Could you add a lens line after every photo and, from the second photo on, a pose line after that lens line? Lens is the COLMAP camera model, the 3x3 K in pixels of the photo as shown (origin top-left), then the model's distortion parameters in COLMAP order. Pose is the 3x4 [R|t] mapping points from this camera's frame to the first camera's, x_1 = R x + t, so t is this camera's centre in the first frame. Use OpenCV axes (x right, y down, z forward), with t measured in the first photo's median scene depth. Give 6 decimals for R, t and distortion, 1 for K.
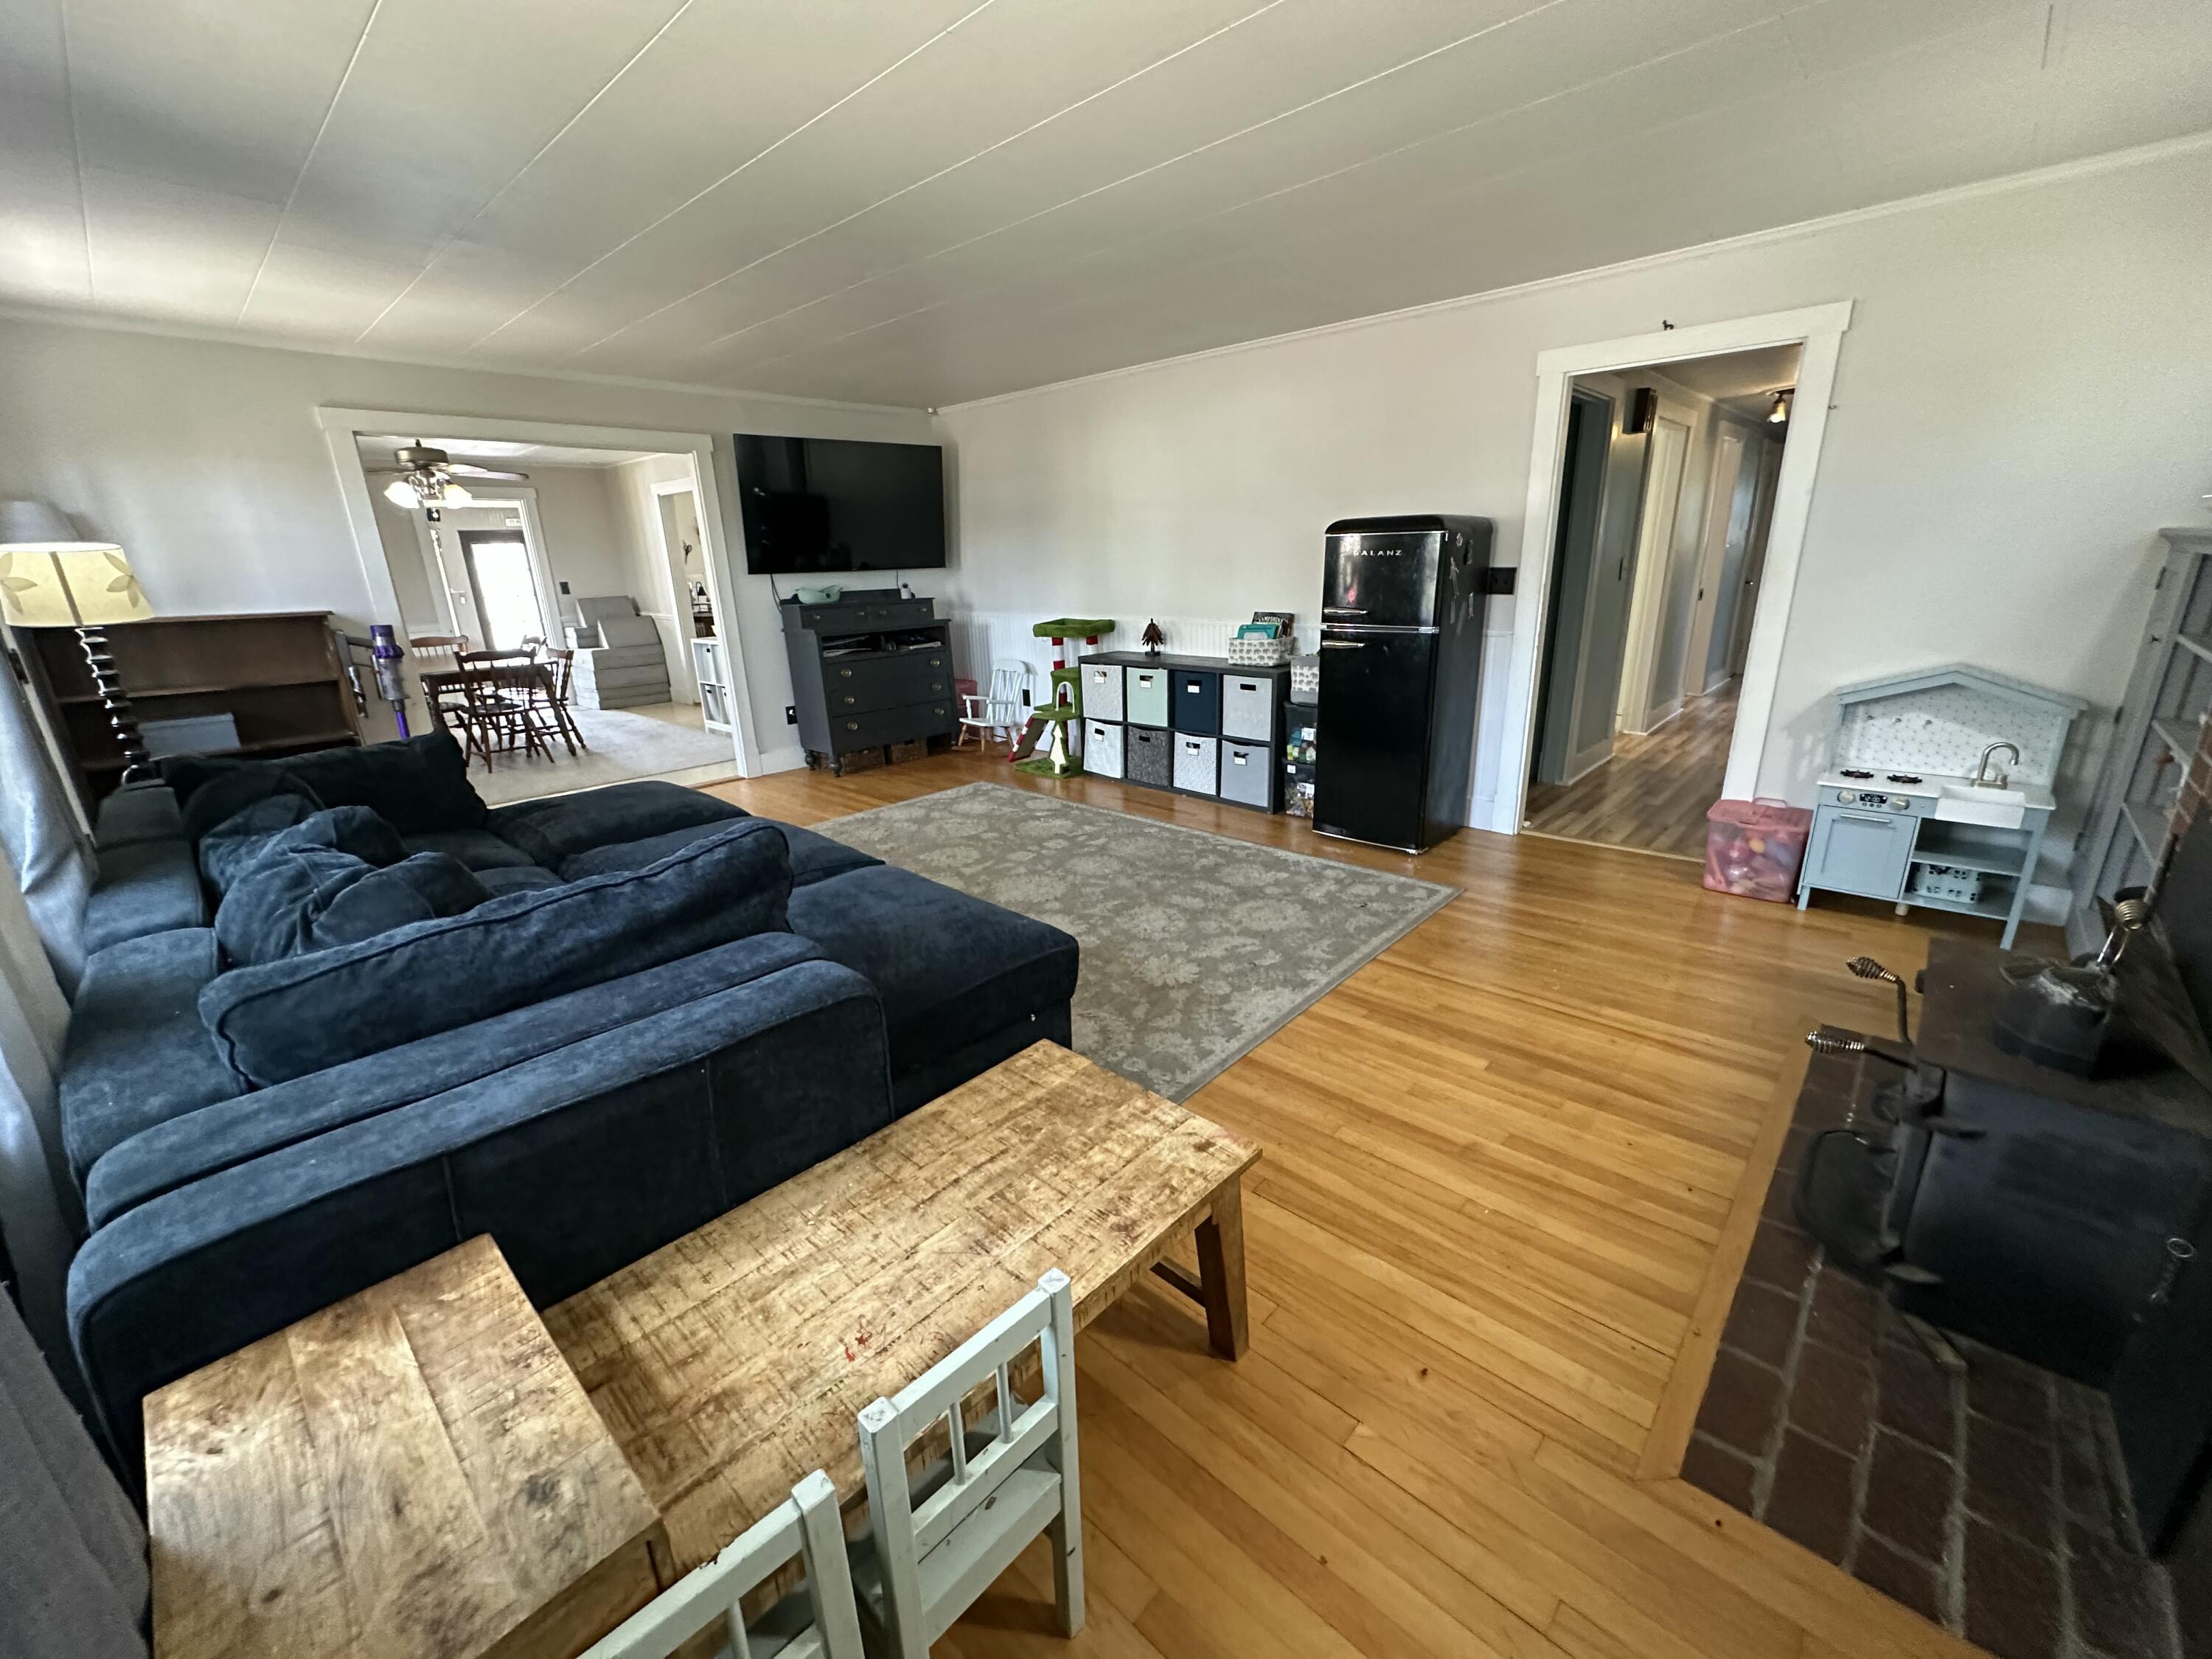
lens RADIAL K [[880.5, 0, 1111.0], [0, 880.5, 838.8], [0, 0, 1]] dist [-0.000554, 0.000402]
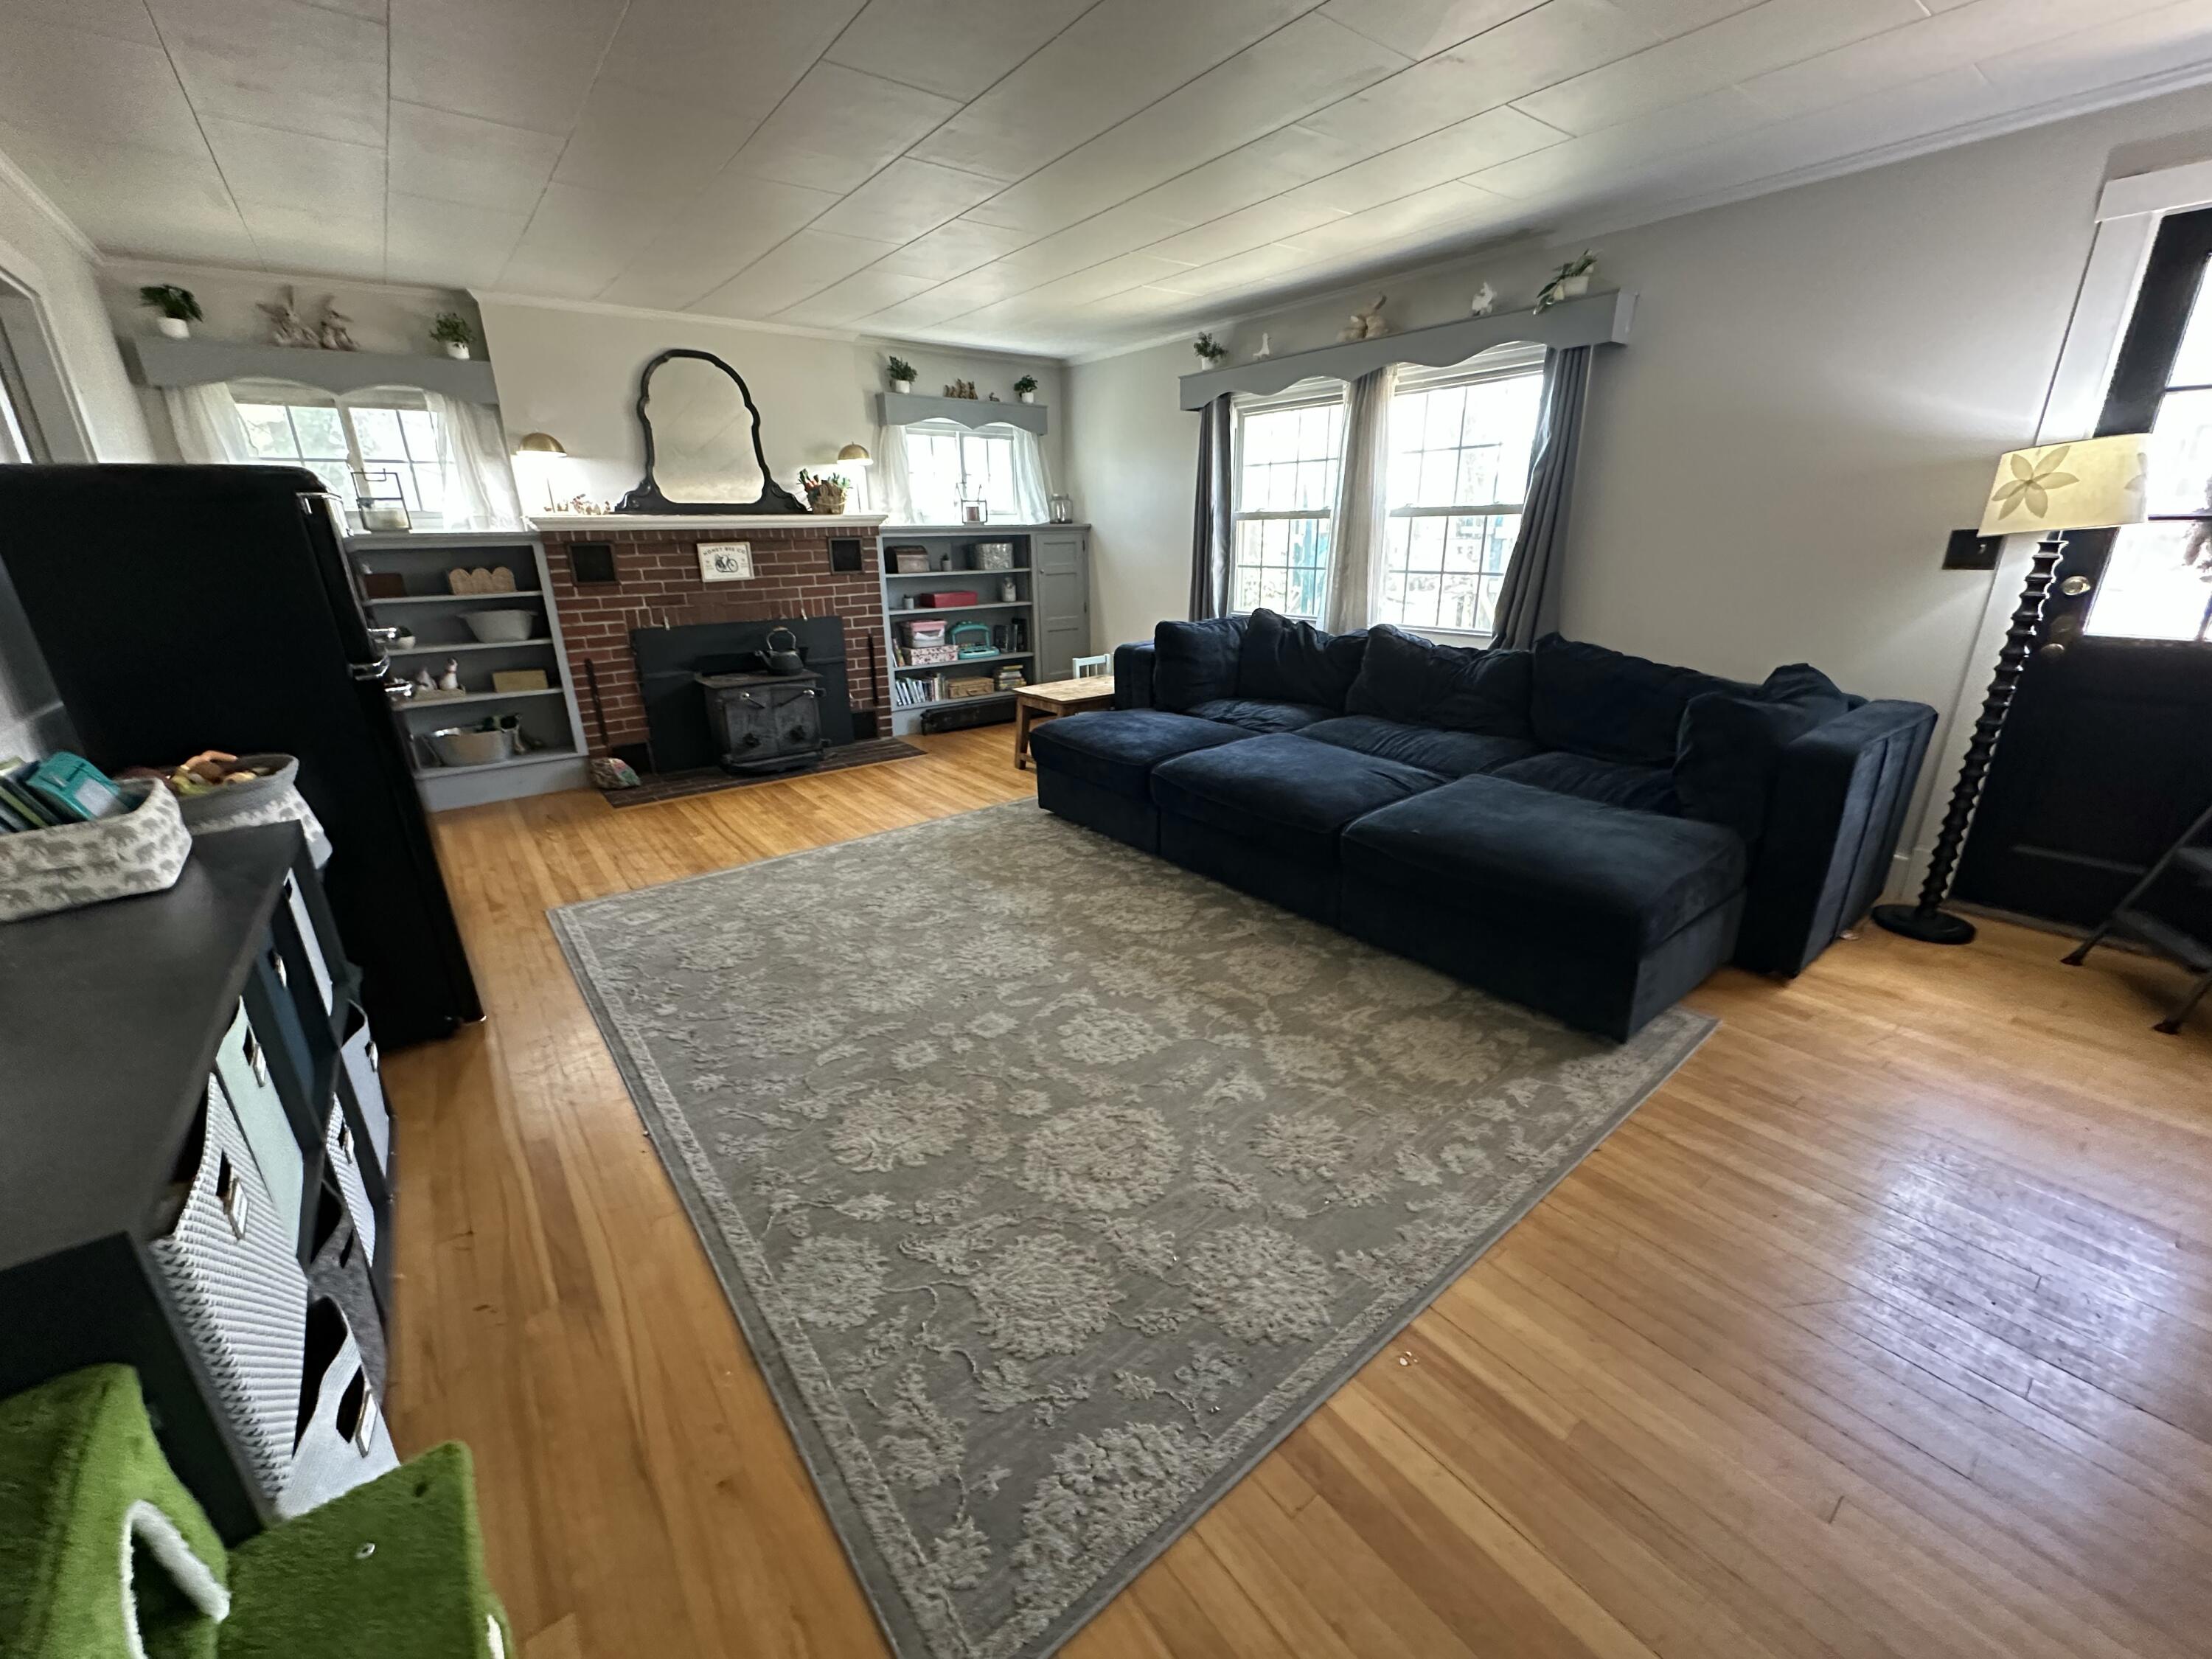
lens RADIAL K [[880.5, 0, 1104.9], [0, 880.5, 825.1], [0, 0, 1]] dist [-0.000554, 0.000402]
pose [[-0.986304, -0.009865, 0.164642, -0.306387], [0.087960, 0.812954, 0.575646, -0.473304], [-0.139525, 0.582244, -0.800952, 1.565443]]
